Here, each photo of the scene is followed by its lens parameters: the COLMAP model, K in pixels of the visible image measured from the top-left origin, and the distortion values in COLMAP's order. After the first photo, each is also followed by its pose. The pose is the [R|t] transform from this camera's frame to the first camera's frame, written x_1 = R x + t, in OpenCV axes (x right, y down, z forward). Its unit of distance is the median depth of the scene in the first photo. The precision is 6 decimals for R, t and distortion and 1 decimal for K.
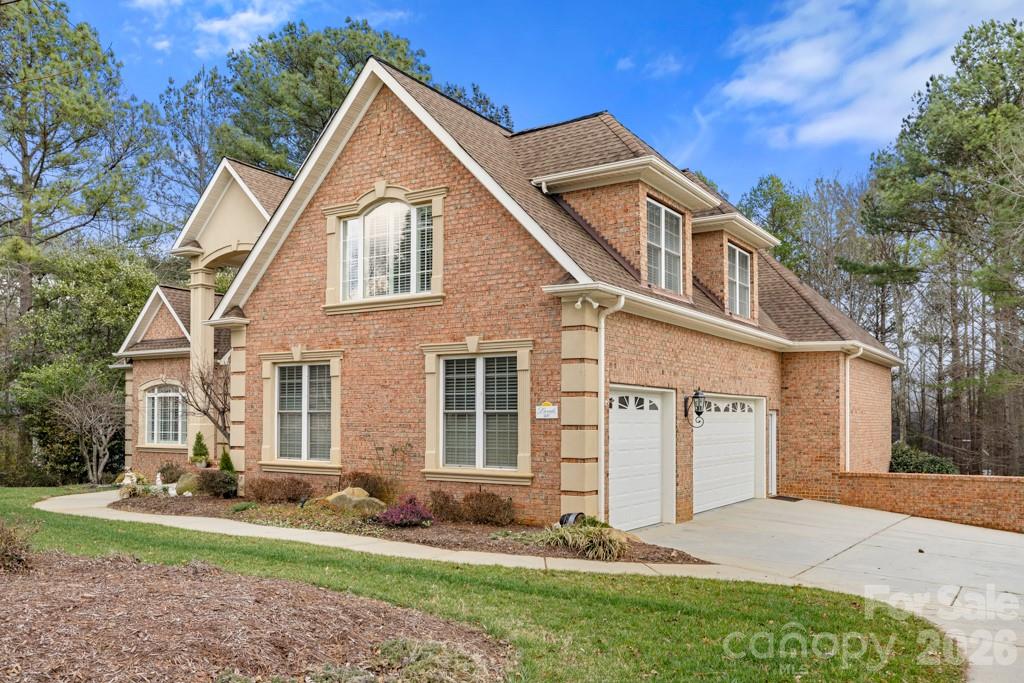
lens RADIAL K [[848.1, 0, 502.1], [0, 848.1, 391.5], [0, 0, 1]] dist [-0.008684, -0.000971]
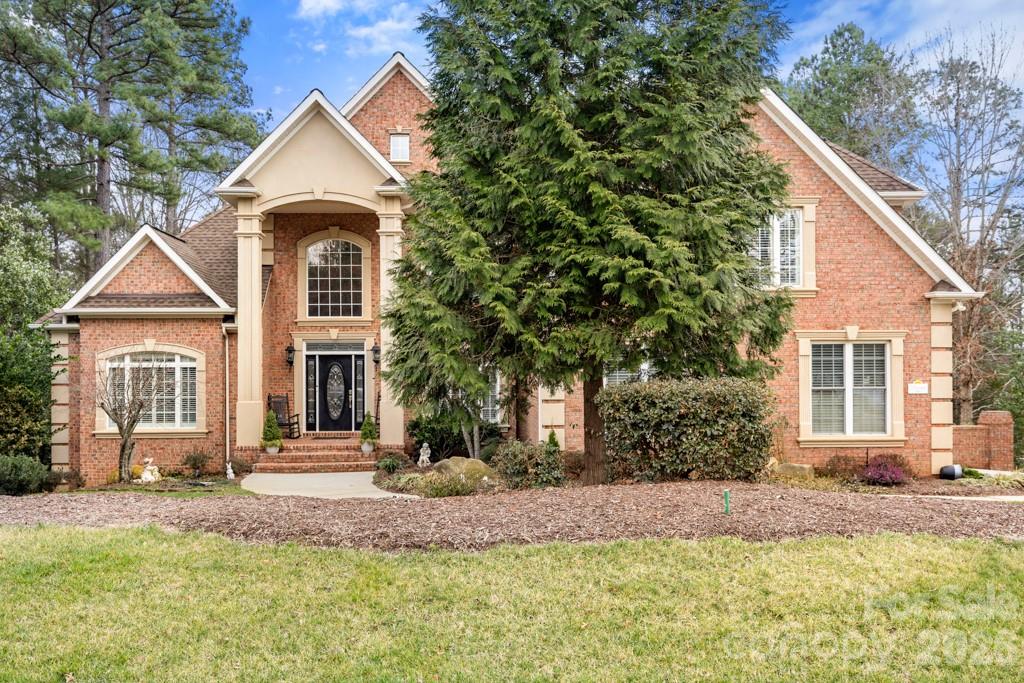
lens RADIAL K [[921.2, 0, 512.8], [0, 921.2, 349.4], [0, 0, 1]] dist [-0.011008, 0.015762]
pose [[0.817830, 0.006732, 0.575421, -1.168393], [-0.009691, 0.999951, 0.002074, -0.029793], [-0.575378, -0.007273, 0.817855, 0.202605]]
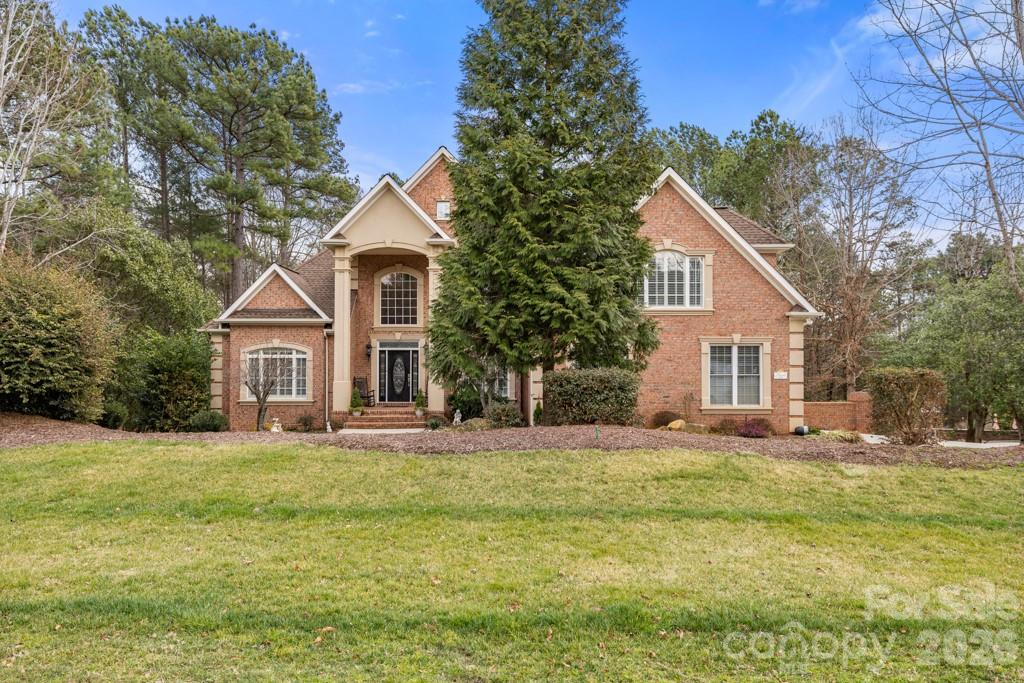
lens RADIAL K [[705.9, 0, 513.2], [0, 705.9, 339.4], [0, 0, 1]] dist [0.004531, -0.000963]
pose [[0.835790, 0.014779, 0.548850, -1.261118], [-0.015016, 0.999879, -0.004058, -0.039731], [-0.548843, -0.004850, 0.835911, -0.013409]]
